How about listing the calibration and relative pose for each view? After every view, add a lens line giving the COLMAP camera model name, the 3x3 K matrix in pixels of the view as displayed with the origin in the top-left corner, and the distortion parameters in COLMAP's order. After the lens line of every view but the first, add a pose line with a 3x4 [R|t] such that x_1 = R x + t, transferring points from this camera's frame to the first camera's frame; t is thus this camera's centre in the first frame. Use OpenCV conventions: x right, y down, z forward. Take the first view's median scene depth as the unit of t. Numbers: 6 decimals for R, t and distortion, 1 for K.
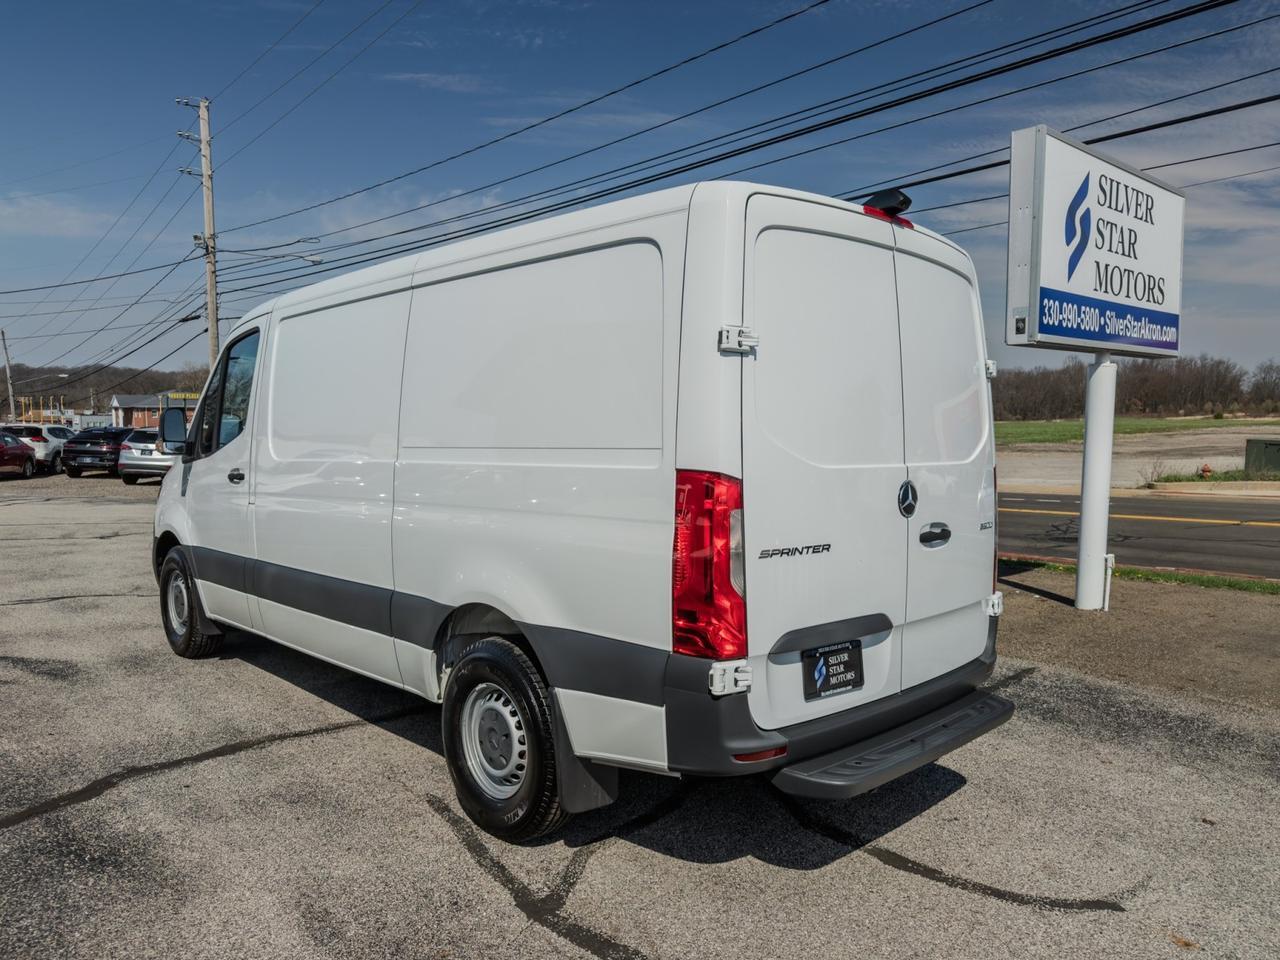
lens RADIAL K [[905.9, 0, 615.7], [0, 905.9, 480.2], [0, 0, 1]] dist [0.007732, 0.001681]
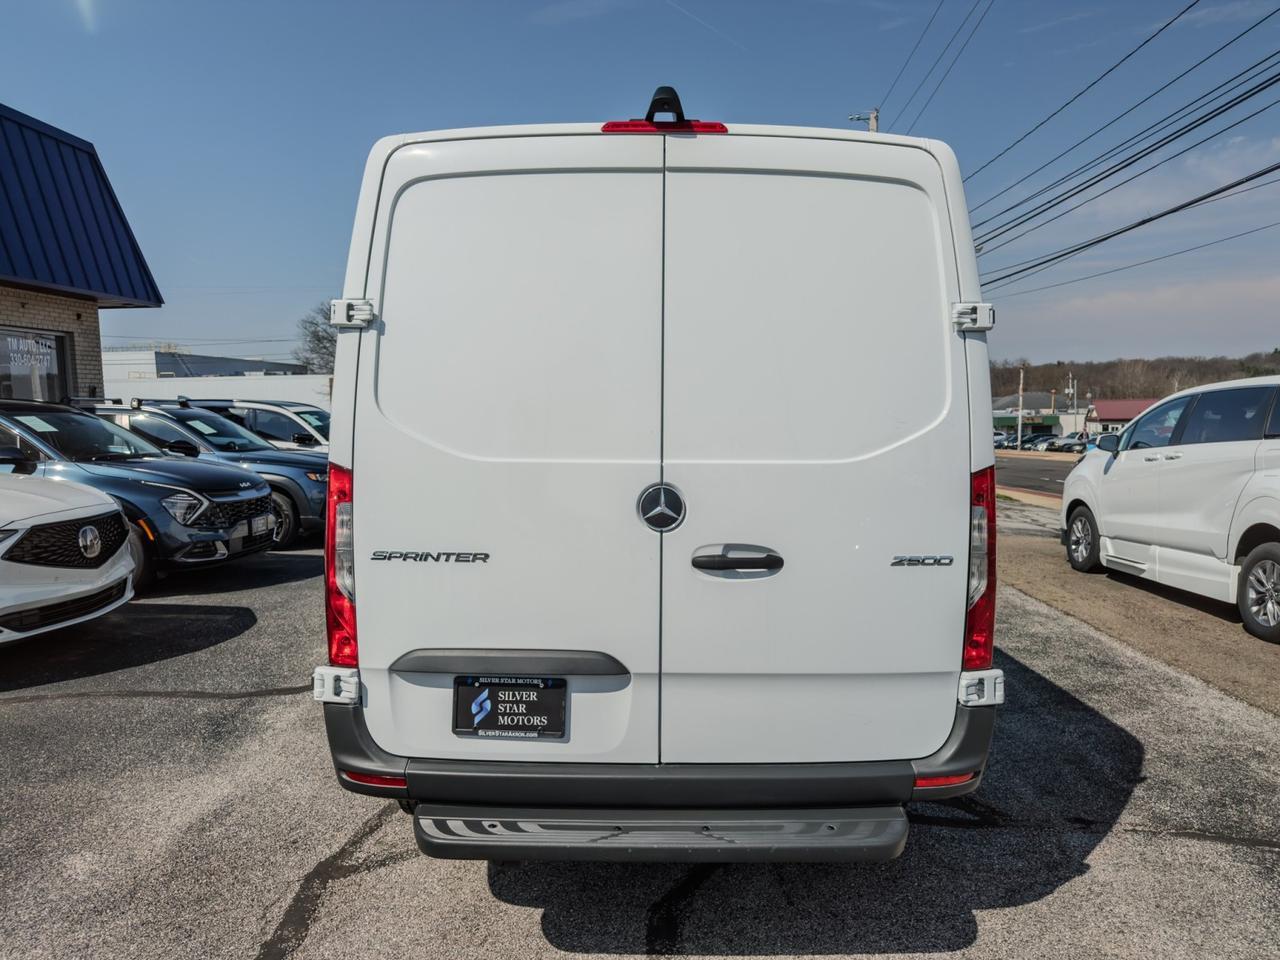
lens RADIAL K [[860.3, 0, 651.7], [0, 860.3, 486.0], [0, 0, 1]] dist [0.070951, -0.084185]
pose [[0.733855, 0.043556, -0.677908, 0.760392], [-0.033769, 0.999048, 0.027633, -0.015565], [0.678466, 0.002613, 0.734627, 0.453769]]
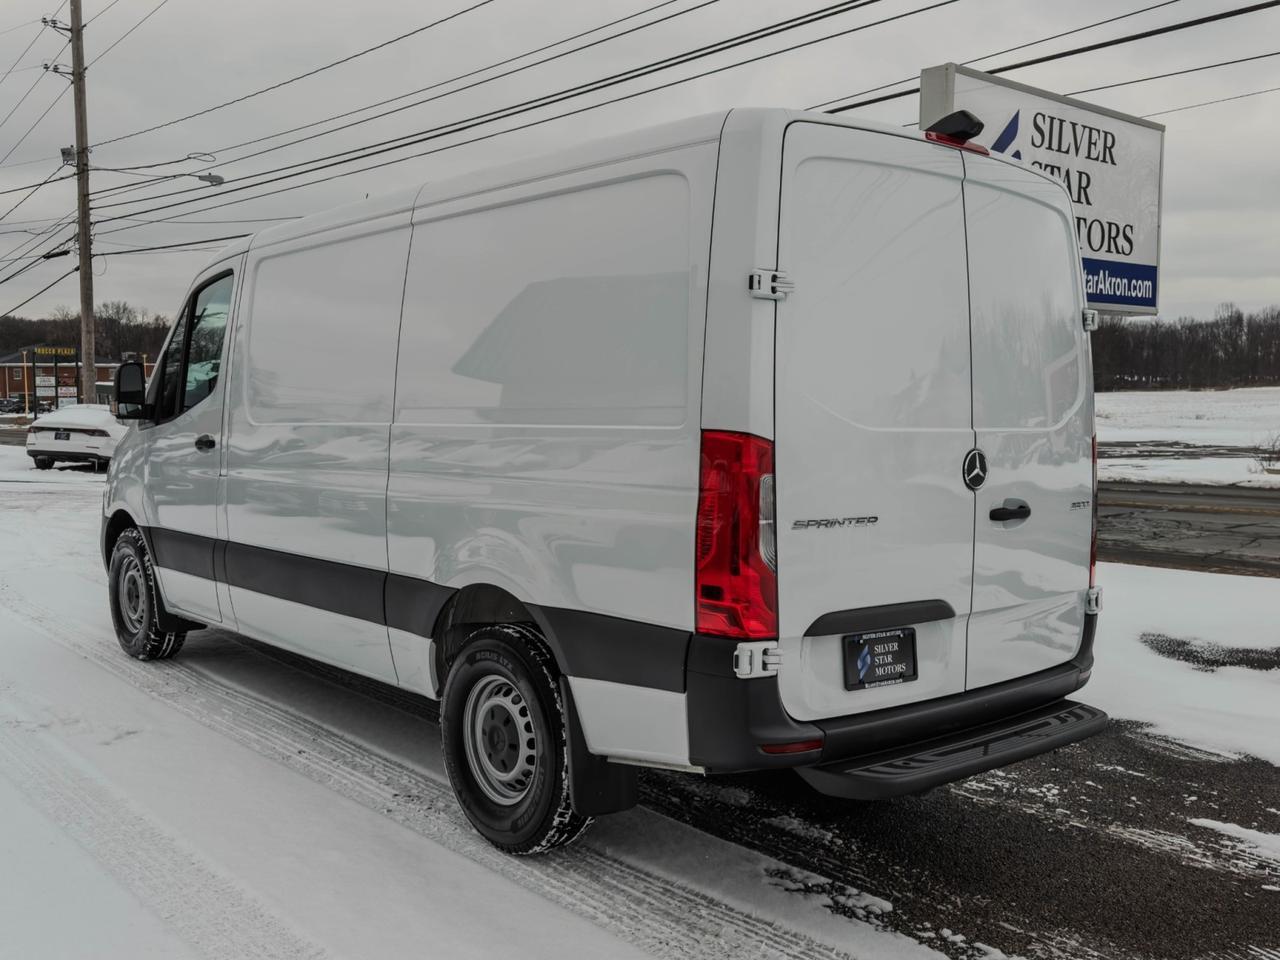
lens RADIAL K [[1150.1, 0, 625.1], [0, 1150.1, 484.2], [0, 0, 1]] dist [0.119115, -0.187639]
pose [[0.999232, 0.013754, -0.036688, 0.027227], [-0.013422, 0.999867, 0.009261, 0.027192], [0.036811, -0.008762, 0.999284, -0.121576]]
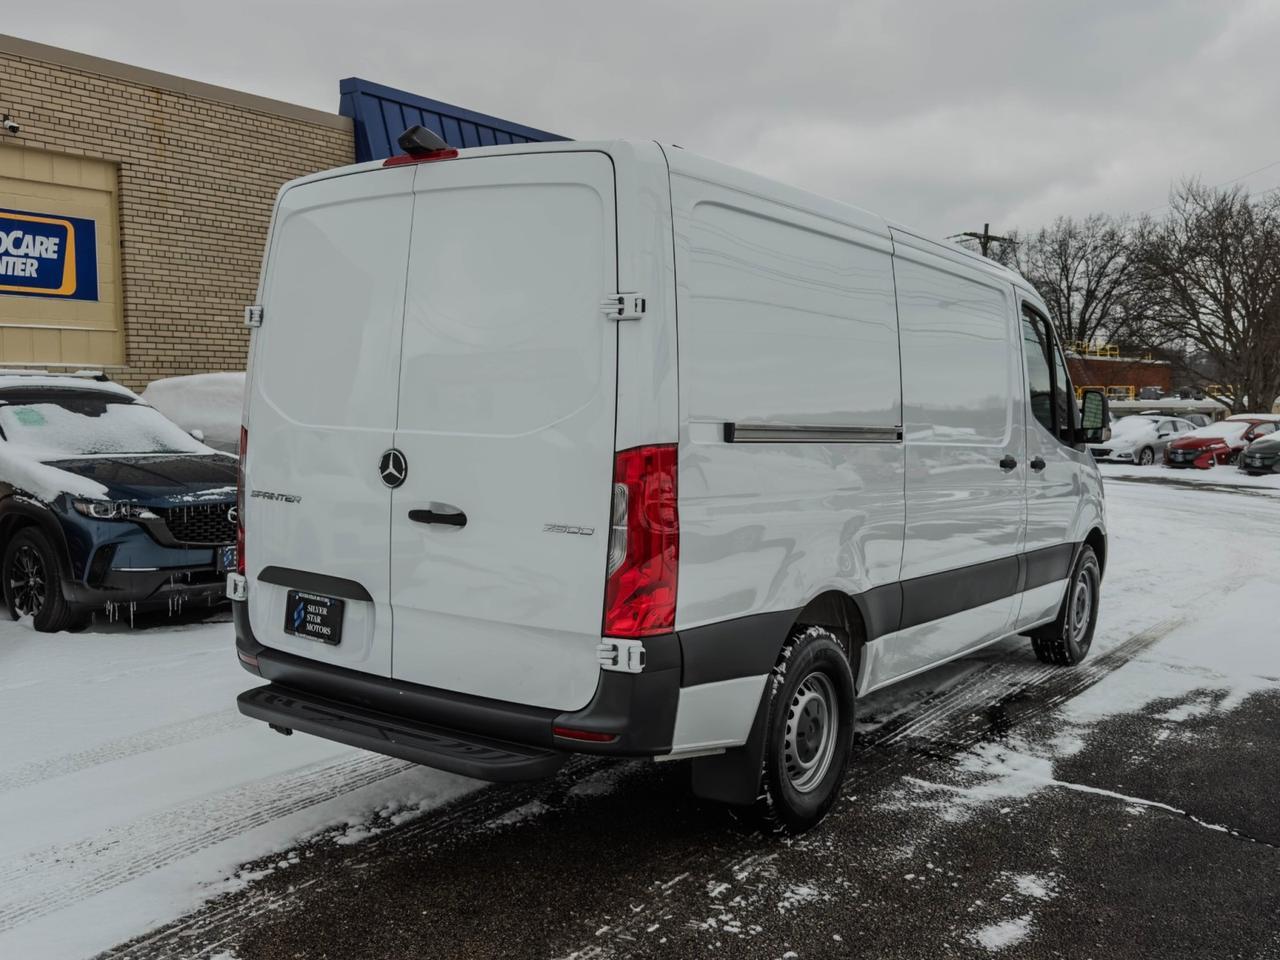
lens RADIAL K [[1131.2, 0, 600.2], [0, 1131.2, 478.0], [0, 0, 1]] dist [0.123733, -0.222208]
pose [[0.197295, 0.061527, -0.978411, 1.423420], [-0.071884, 0.996250, 0.048154, -0.038305], [0.977705, 0.060831, 0.200978, 0.931593]]
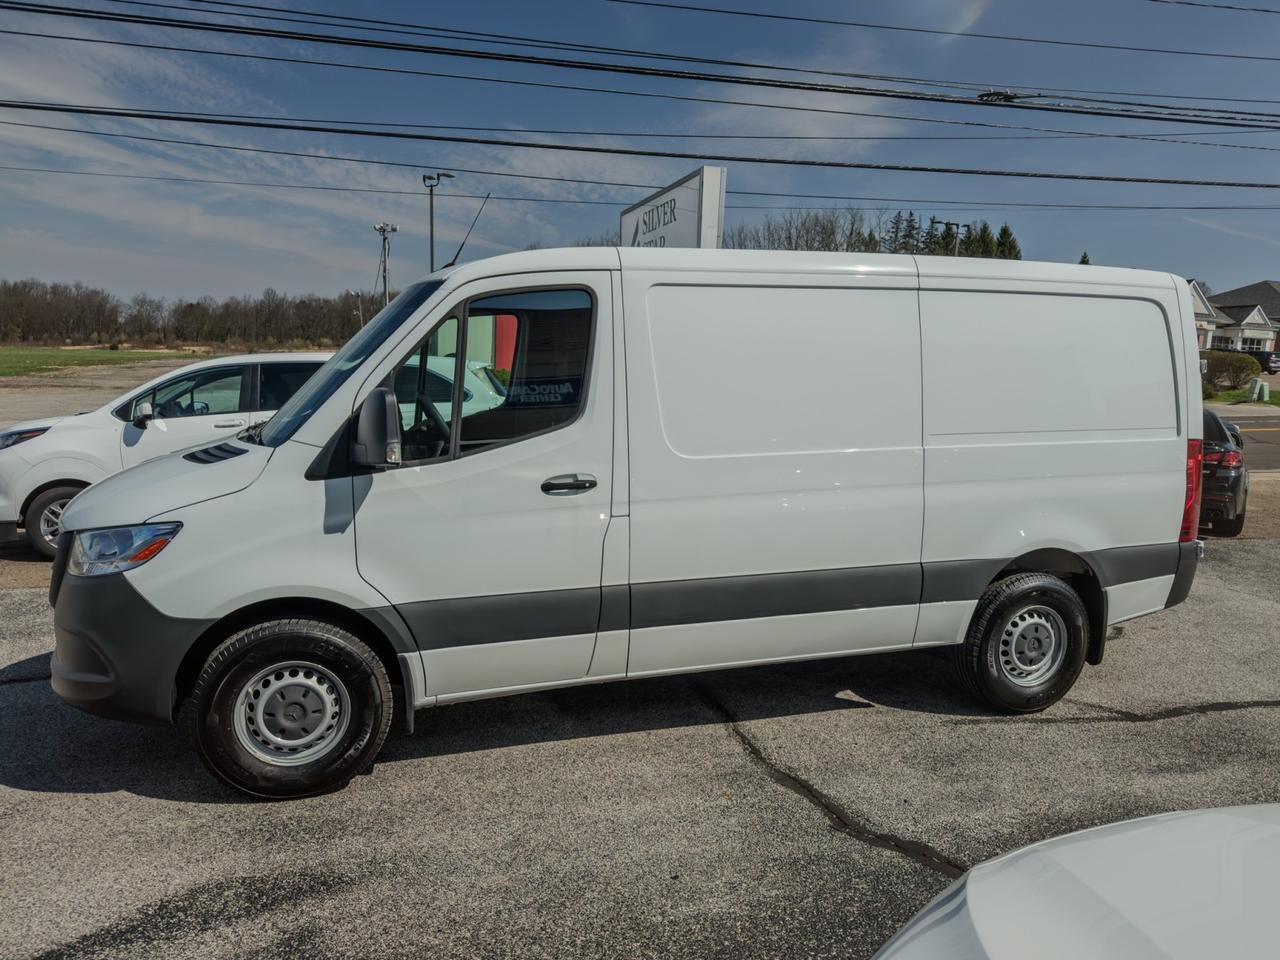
lens RADIAL K [[933.3, 0, 640.0], [0, 933.3, 480.0], [0, 0, 1]] dist [-0.001614, -0.001414]
pose [[0.421197, -0.105196, 0.900848, -1.694039], [0.037483, 0.994421, 0.098598, -0.127061], [-0.906194, -0.007763, 0.422791, 0.990633]]
